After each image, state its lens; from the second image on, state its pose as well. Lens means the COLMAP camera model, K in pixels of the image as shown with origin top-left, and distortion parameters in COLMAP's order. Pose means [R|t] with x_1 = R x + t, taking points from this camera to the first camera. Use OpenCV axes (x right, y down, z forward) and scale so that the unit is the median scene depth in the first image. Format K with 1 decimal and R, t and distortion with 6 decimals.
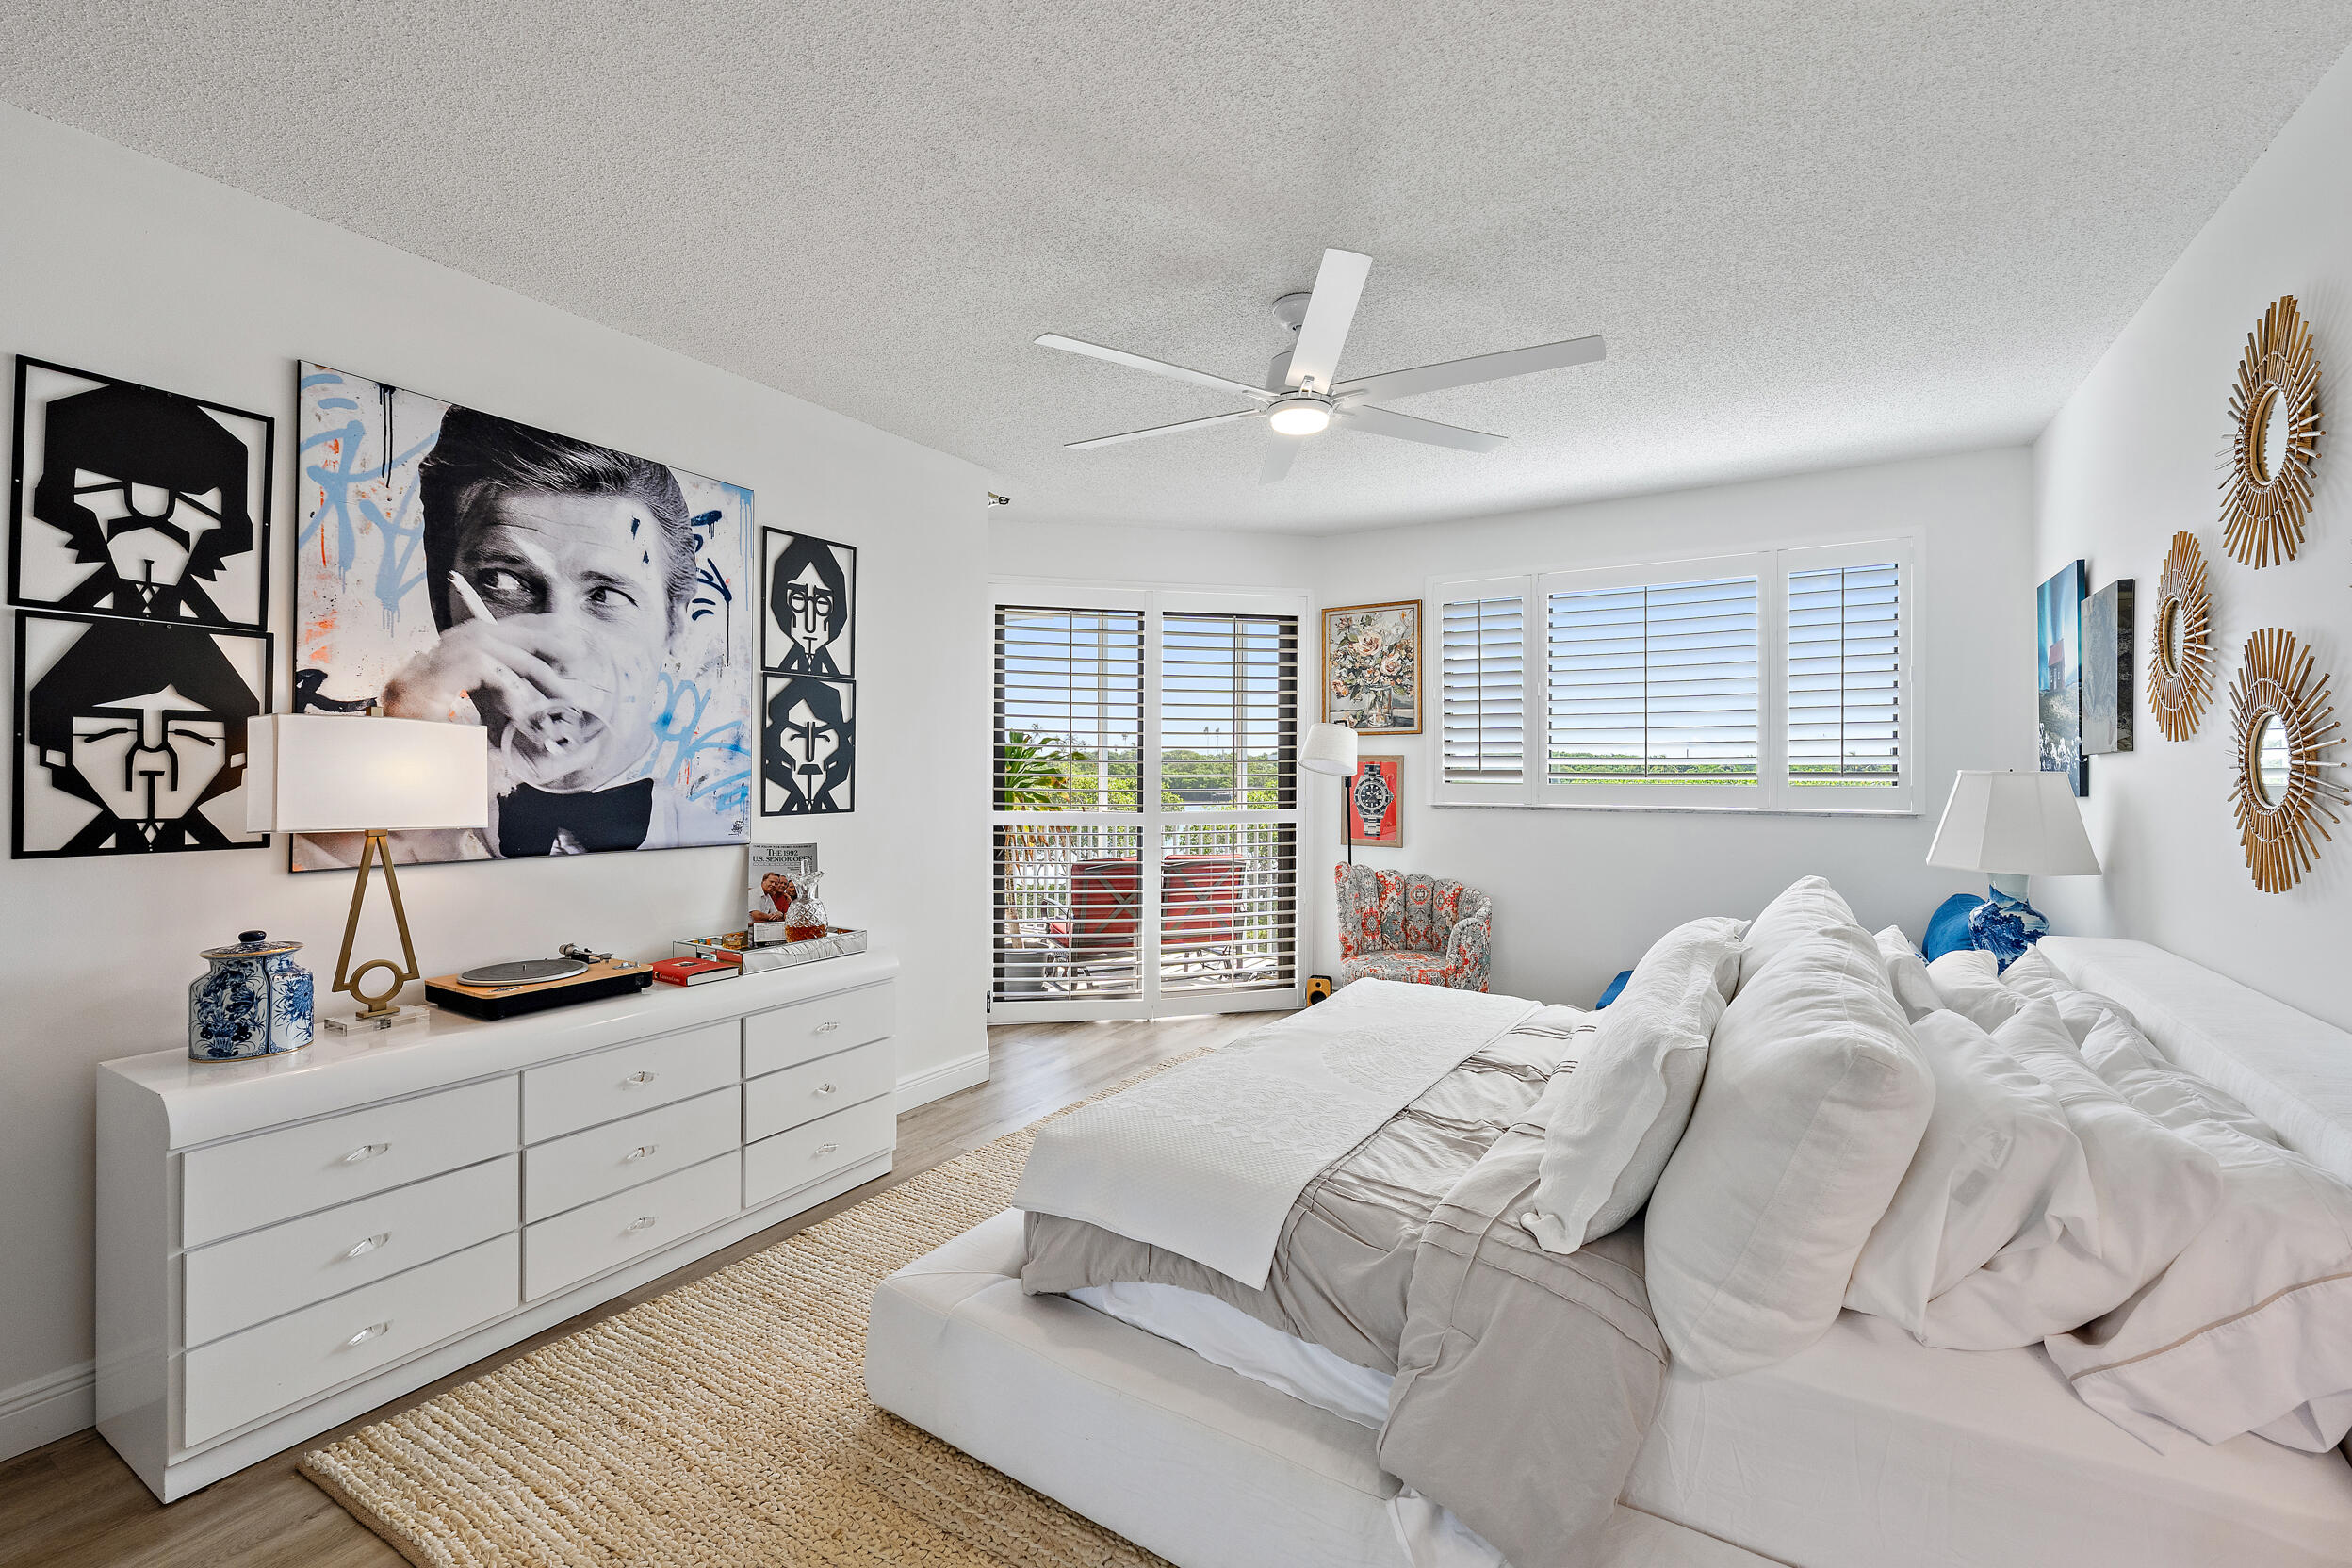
lens RADIAL K [[977.2, 0, 1154.1], [0, 977.2, 776.3], [0, 0, 1]] dist [0.000400, -0.000161]
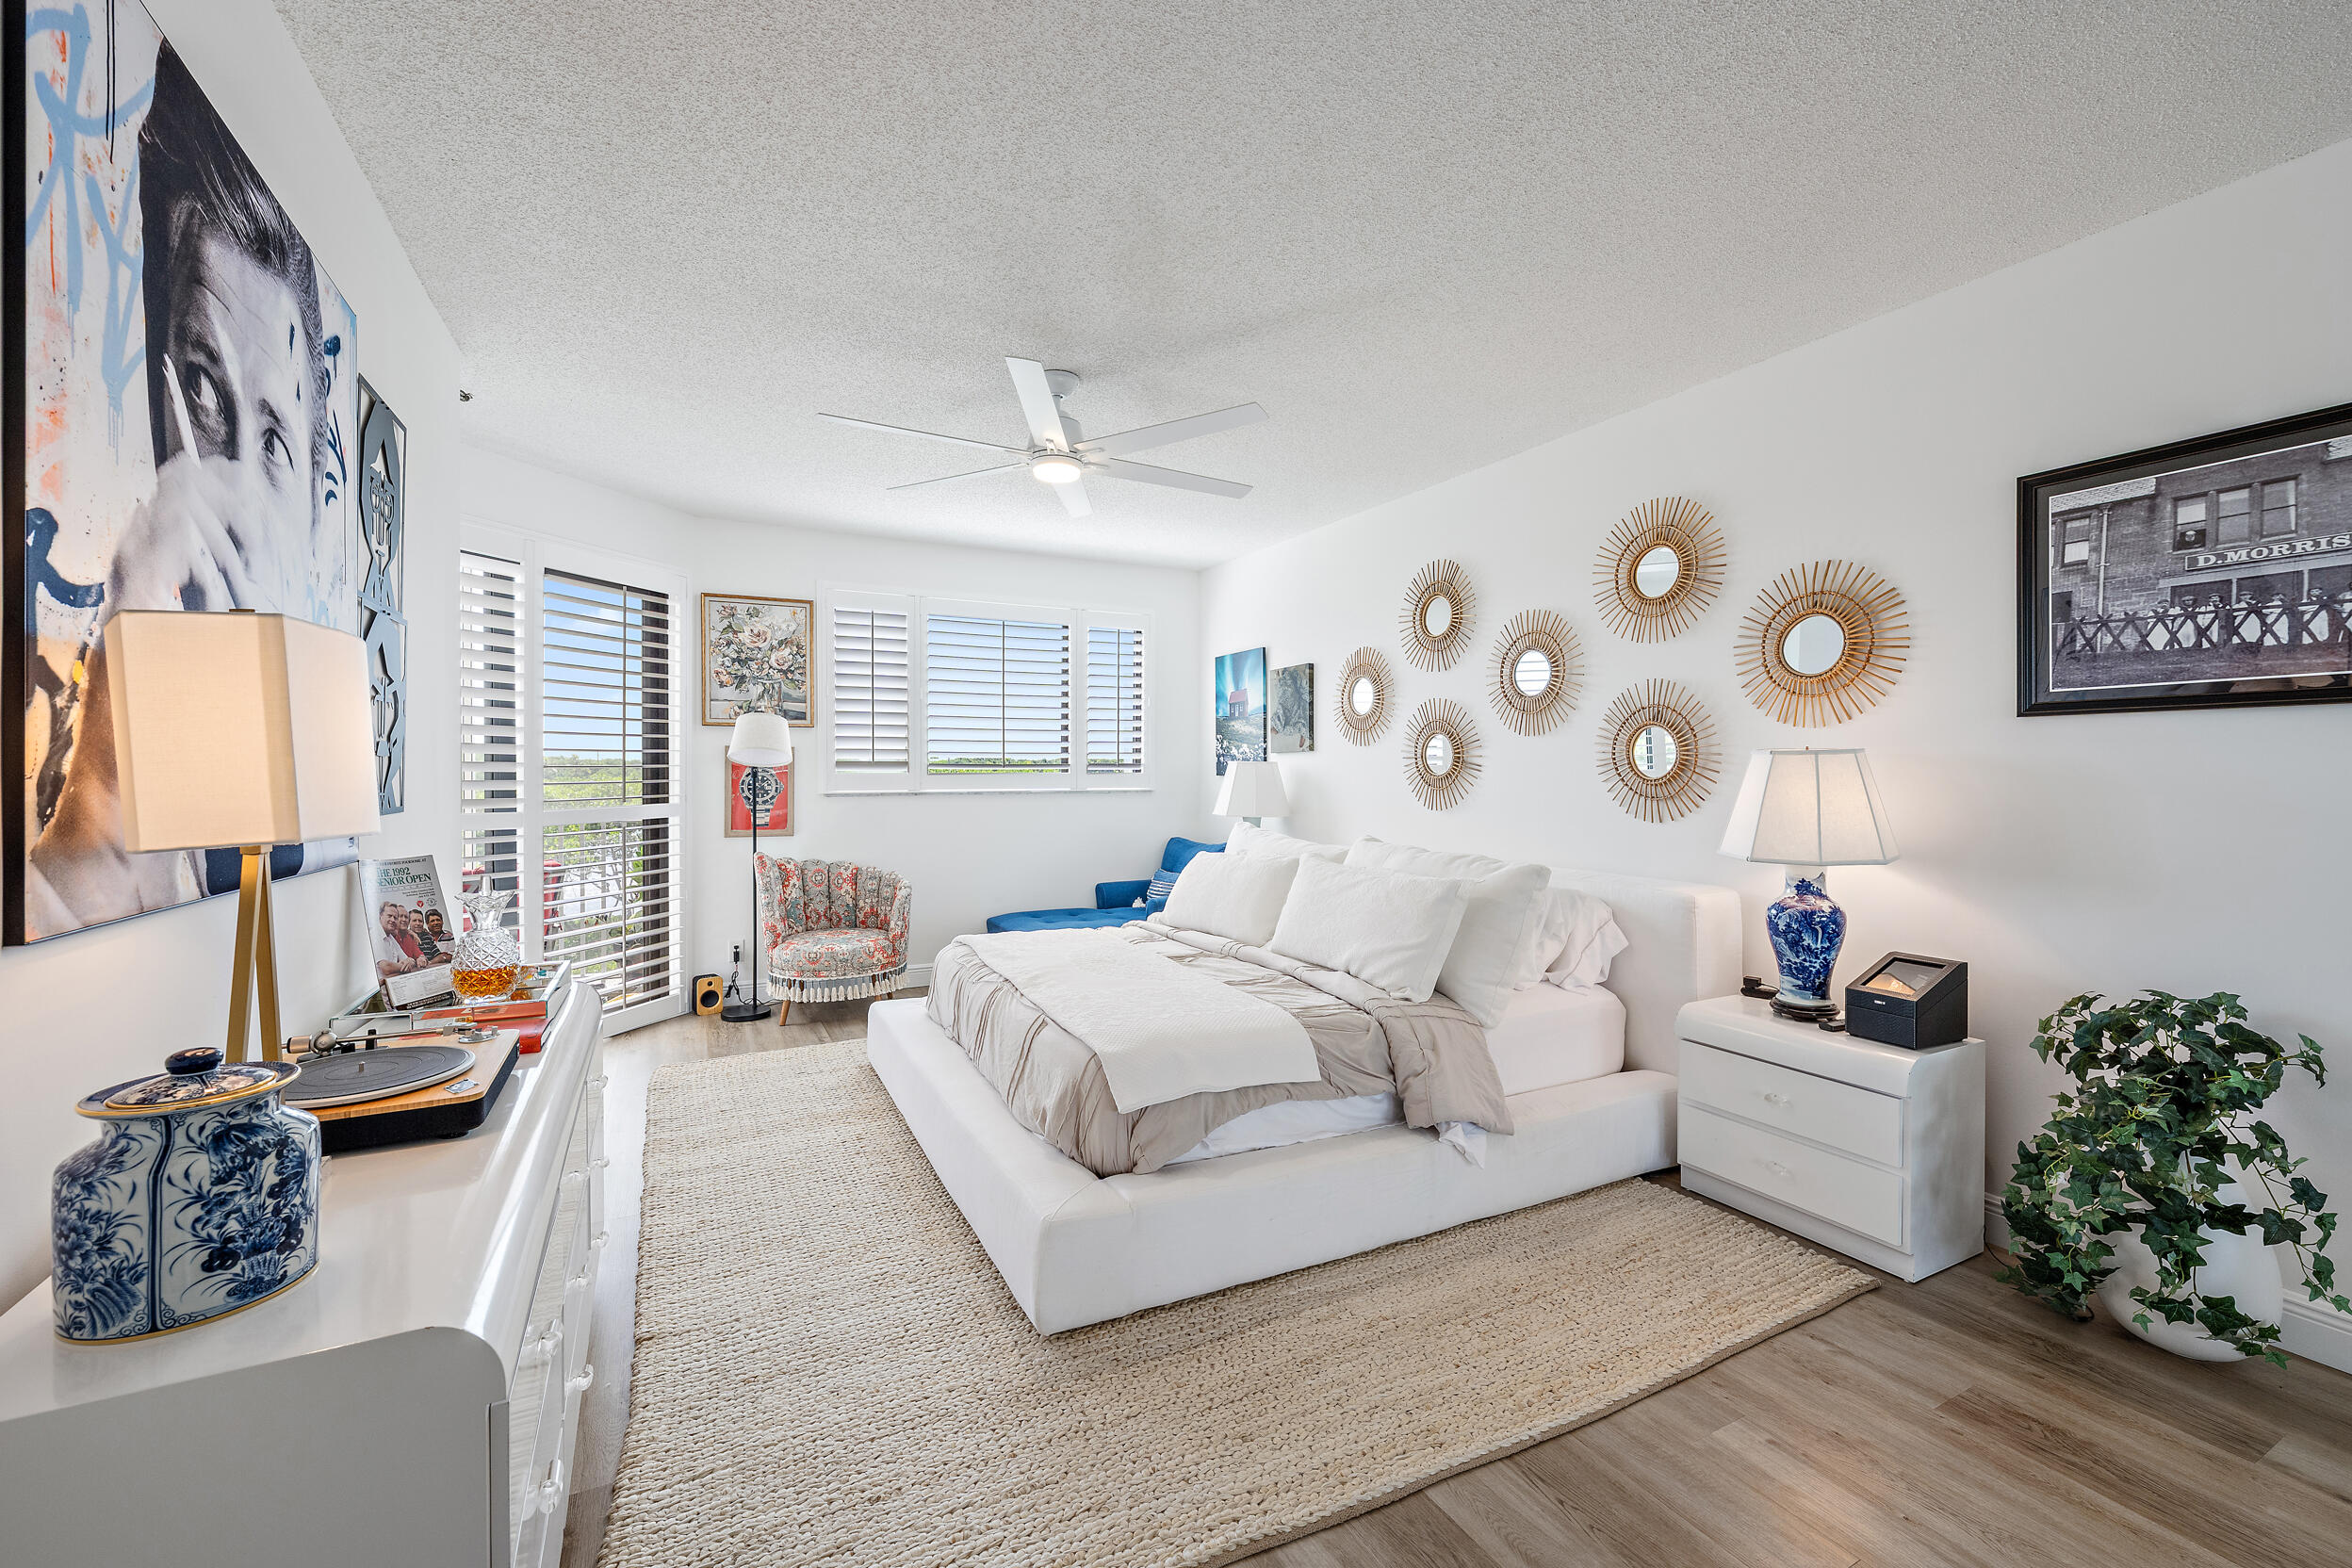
lens RADIAL K [[977.2, 0, 1154.1], [0, 977.2, 776.3], [0, 0, 1]] dist [0.000400, -0.000161]
pose [[0.513113, -0.005903, 0.858301, -0.672859], [0.006926, 0.999972, 0.002737, 0.014338], [-0.858293, 0.004540, 0.513140, 0.205369]]
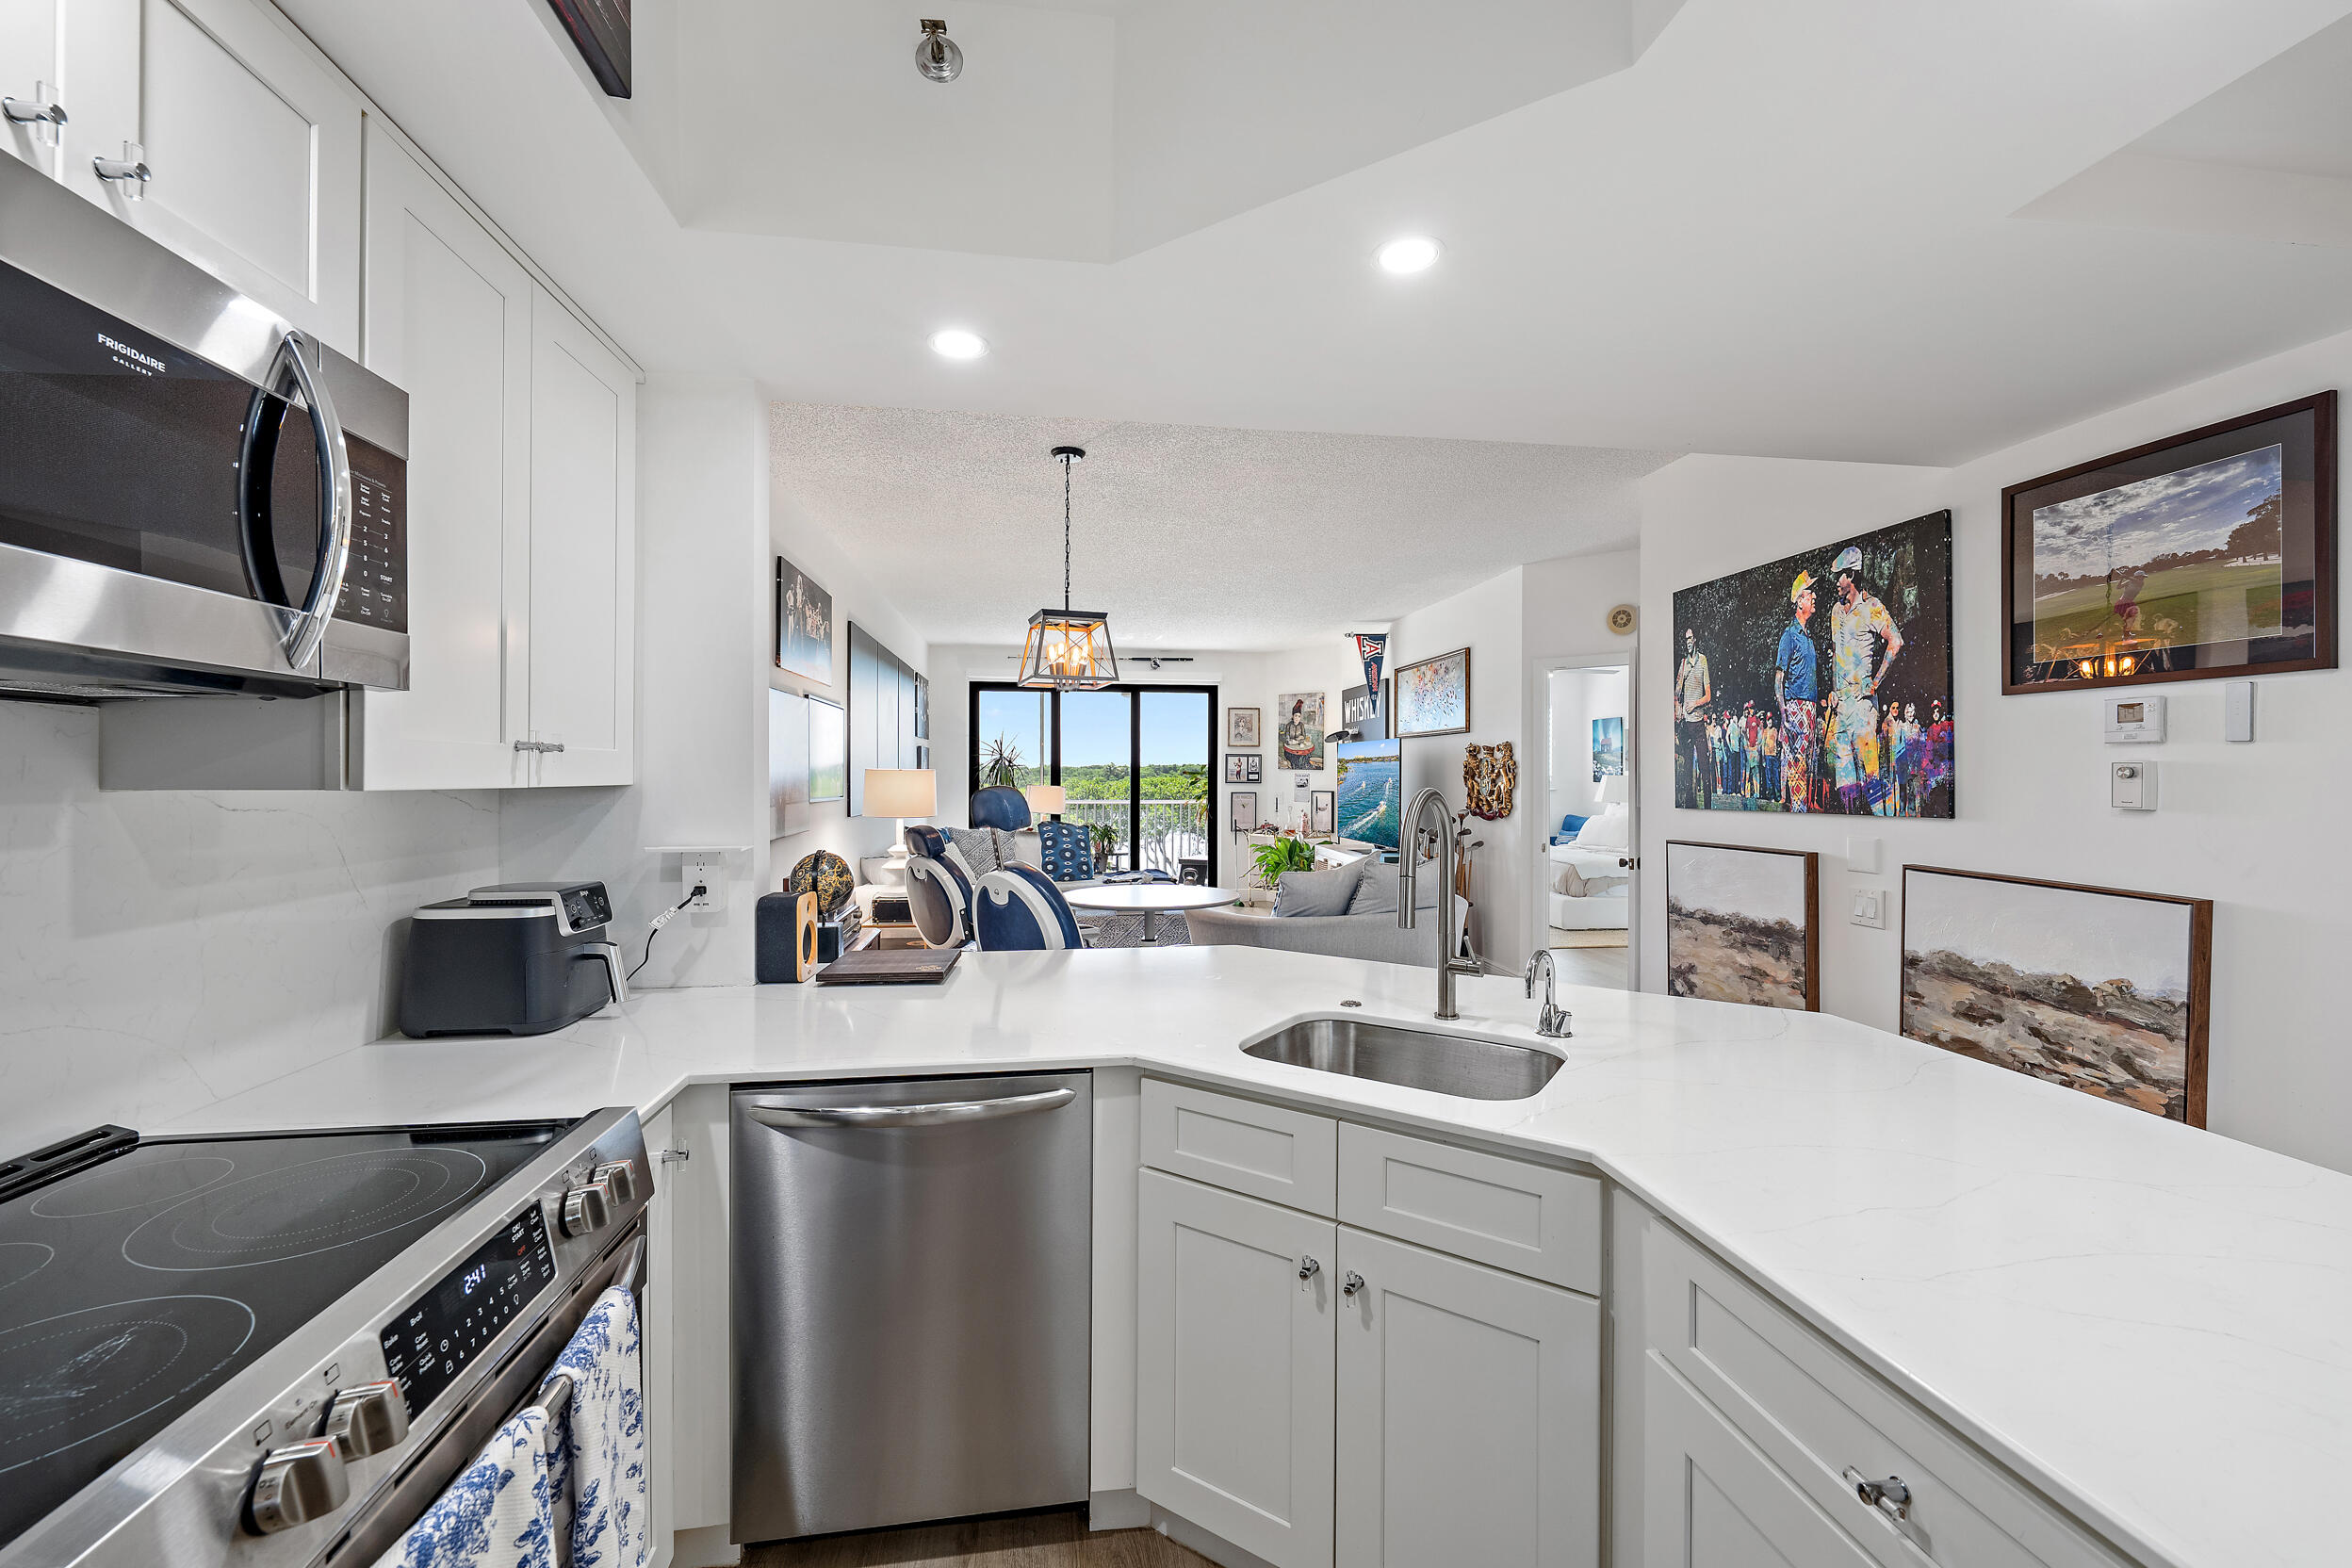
lens RADIAL K [[928.5, 0, 1176.0], [0, 928.5, 784.0], [0, 0, 1]] dist [0.000238, 0.000046]
pose [[0.758476, -0.007067, 0.651663, -2.294873], [0.005218, 0.999975, 0.004772, 0.001863], [-0.651681, -0.000219, 0.758493, -0.483867]]
